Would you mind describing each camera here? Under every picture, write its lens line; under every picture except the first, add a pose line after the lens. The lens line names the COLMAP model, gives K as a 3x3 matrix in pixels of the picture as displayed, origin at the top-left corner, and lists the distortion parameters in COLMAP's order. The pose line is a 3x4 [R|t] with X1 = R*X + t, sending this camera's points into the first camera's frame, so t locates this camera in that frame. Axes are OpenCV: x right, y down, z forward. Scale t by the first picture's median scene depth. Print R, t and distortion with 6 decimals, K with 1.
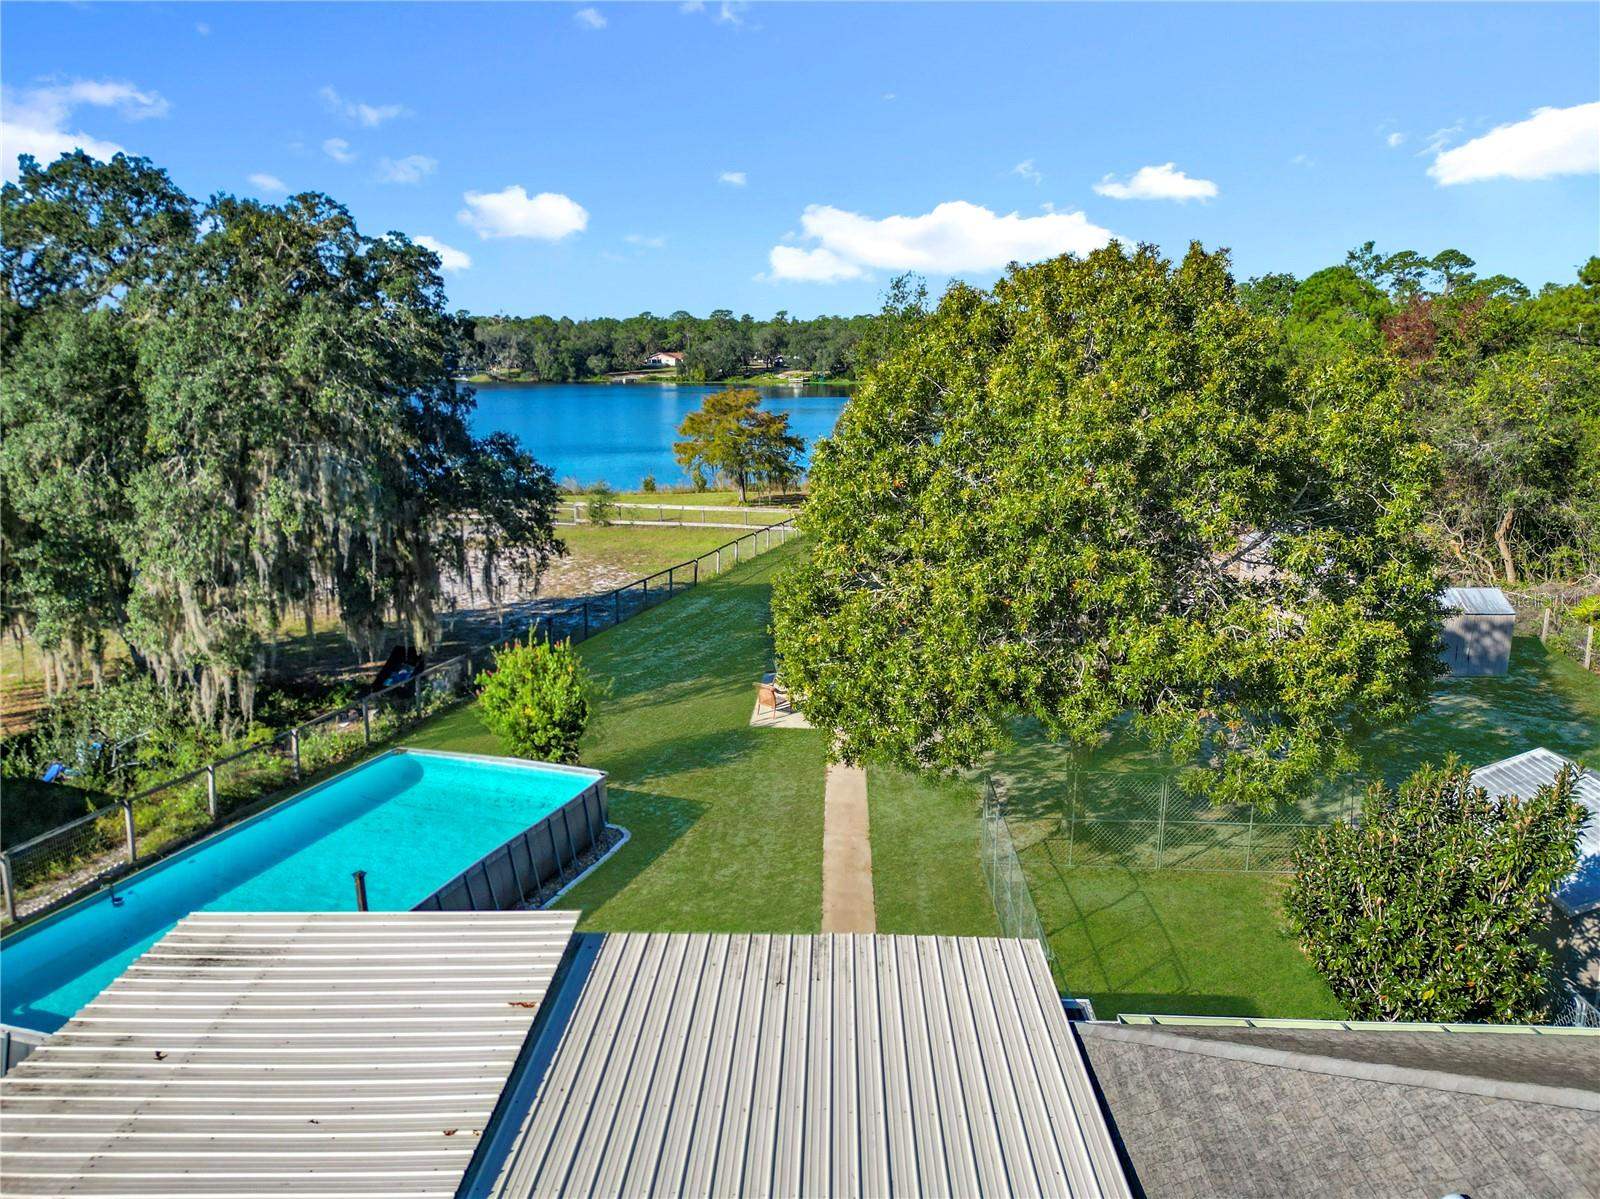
lens RADIAL K [[1114.8, 0, 805.9], [0, 1114.8, 631.4], [0, 0, 1]] dist [0.061592, -0.072926]
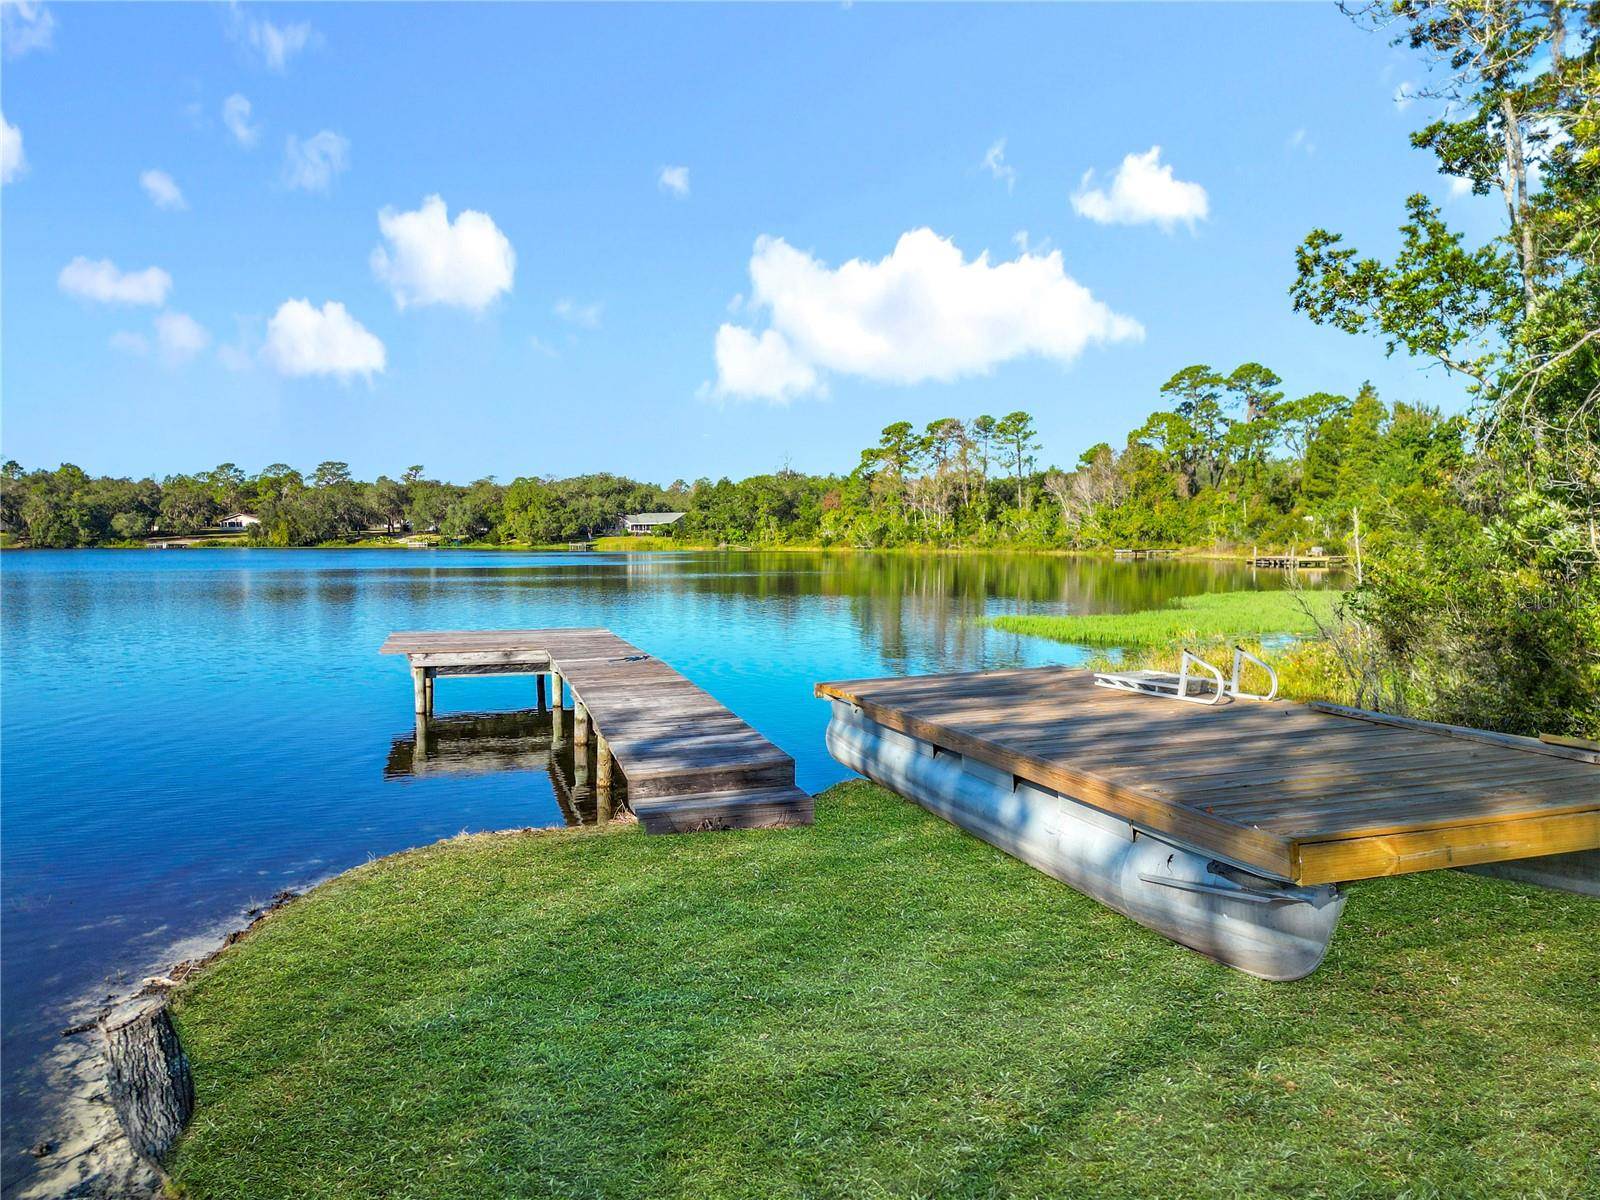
lens RADIAL K [[1114.8, 0, 805.9], [0, 1114.8, 631.9], [0, 0, 1]] dist [0.061592, -0.072926]
pose [[0.966328, -0.019495, 0.256575, 0.047176], [0.061492, 0.985730, -0.156698, -0.034141], [-0.249859, 0.167199, 0.953738, 0.230840]]
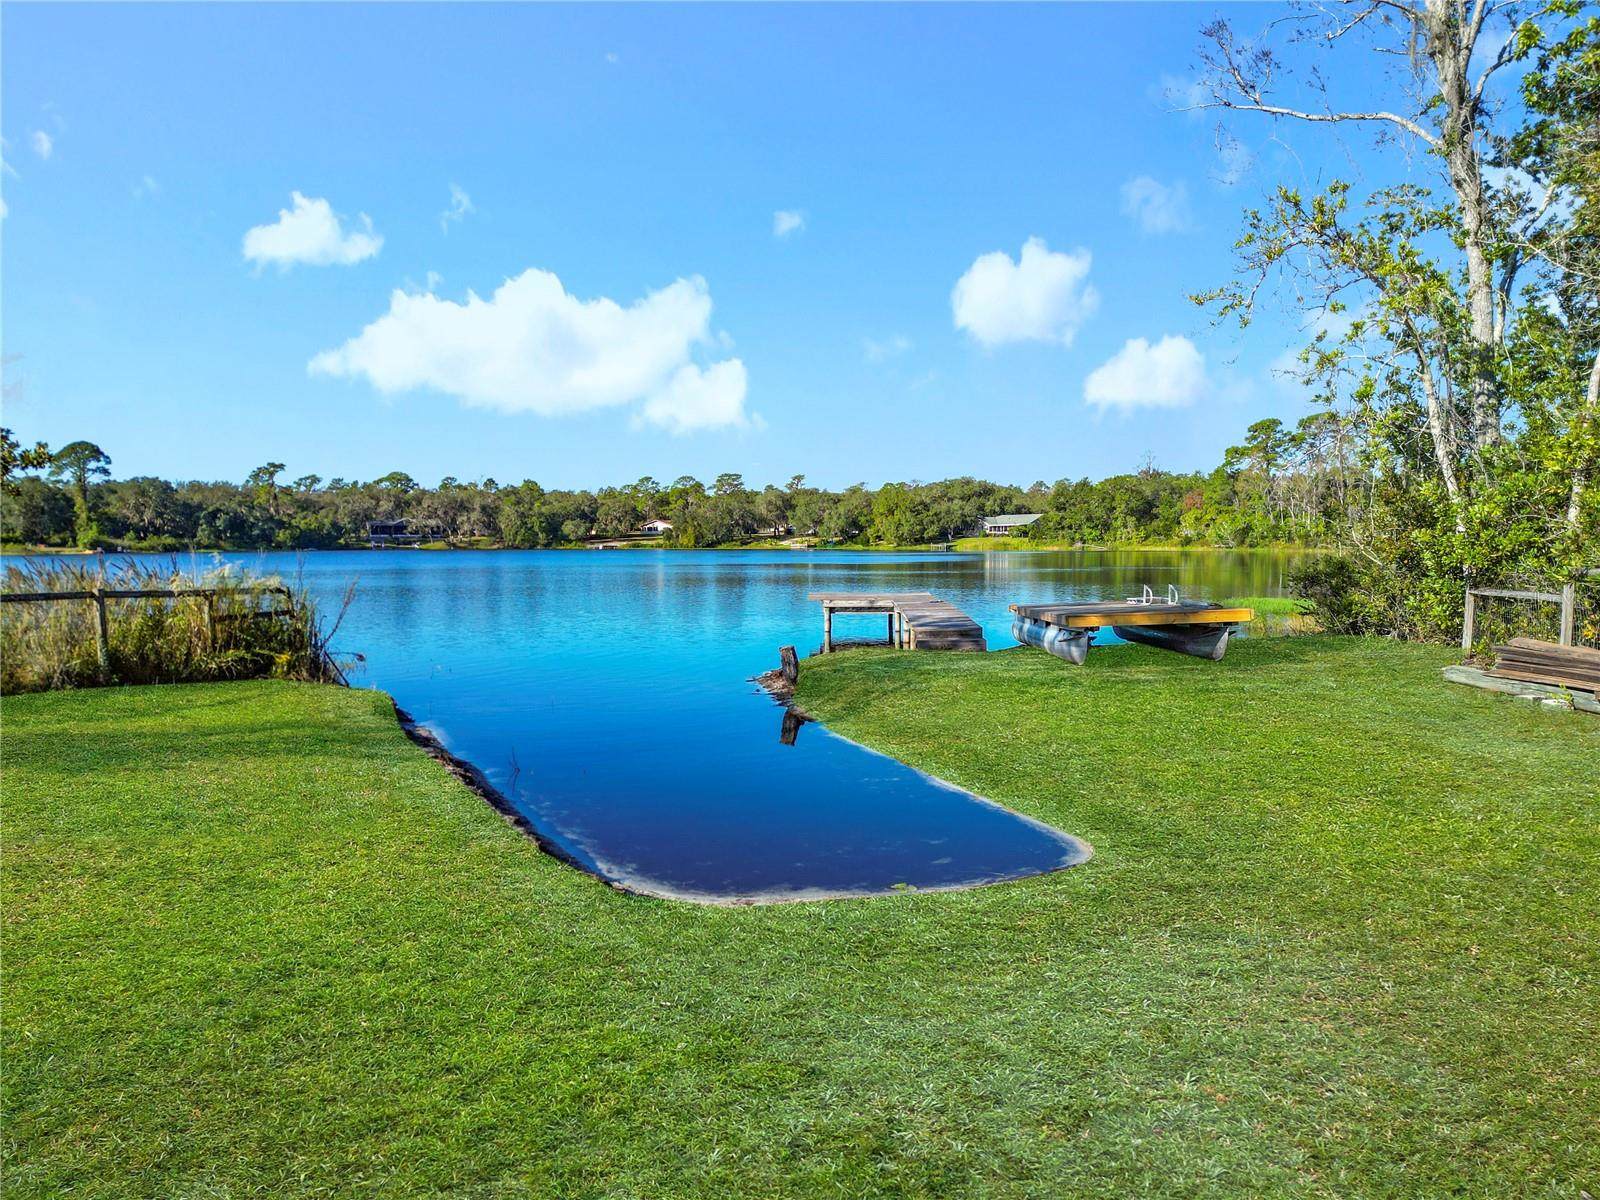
lens RADIAL K [[1103.7, 0, 798.0], [0, 1103.7, 615.1], [0, 0, 1]] dist [0.154503, -0.268142]
pose [[0.997620, 0.003604, -0.068863, 0.046827], [-0.015898, 0.983753, -0.178822, -0.025774], [0.067100, 0.179491, 0.981469, 0.196489]]
